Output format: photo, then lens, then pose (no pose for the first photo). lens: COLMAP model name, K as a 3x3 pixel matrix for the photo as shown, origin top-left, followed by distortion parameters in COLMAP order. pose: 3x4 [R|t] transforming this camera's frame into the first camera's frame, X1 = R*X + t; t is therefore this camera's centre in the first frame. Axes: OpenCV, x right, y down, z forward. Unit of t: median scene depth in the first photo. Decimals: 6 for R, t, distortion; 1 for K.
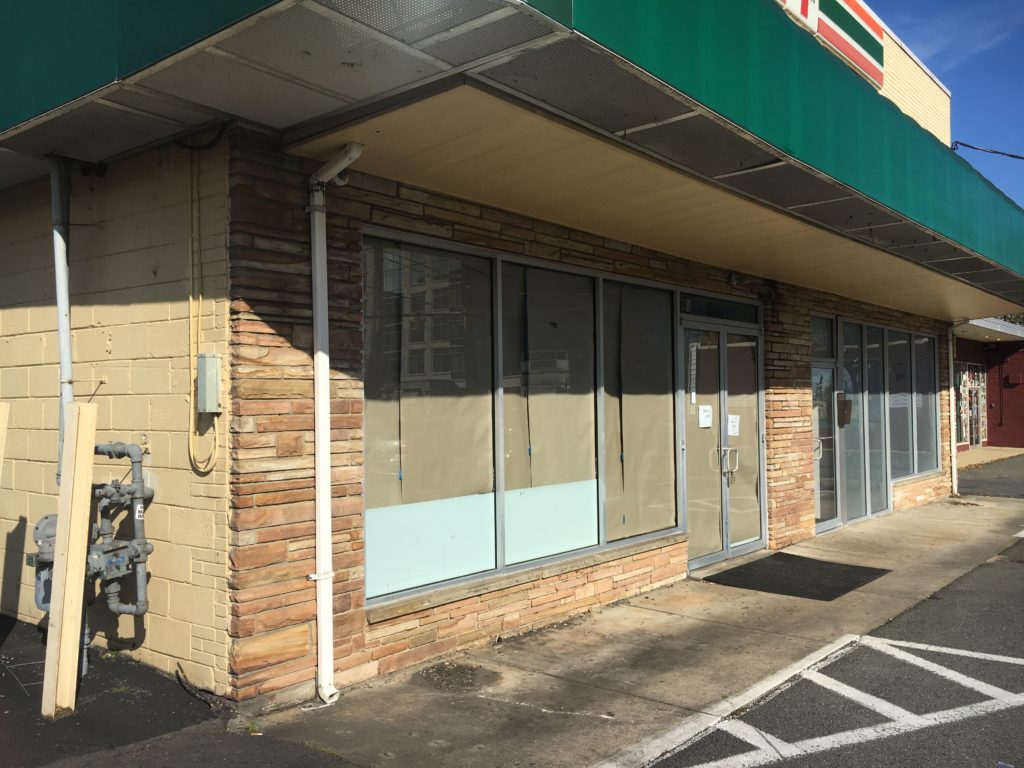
lens RADIAL K [[866.2, 0, 508.9], [0, 866.2, 385.1], [0, 0, 1]] dist [0.064566, -0.000109]
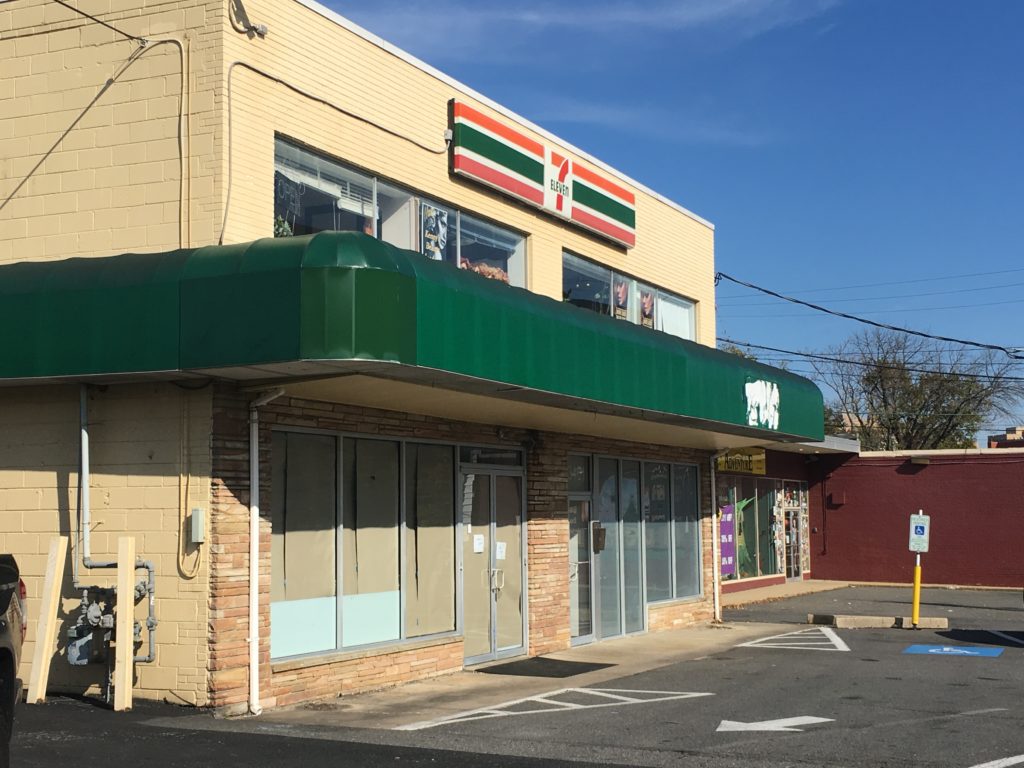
lens RADIAL K [[1476.1, 0, 511.9], [0, 1476.1, 383.6], [0, 0, 1]] dist [0.076025, 0.000000]
pose [[0.971419, 0.023362, 0.236218, -0.293169], [-0.006145, 0.997286, -0.073363, -0.047289], [-0.237291, 0.069815, 0.968927, -1.357566]]
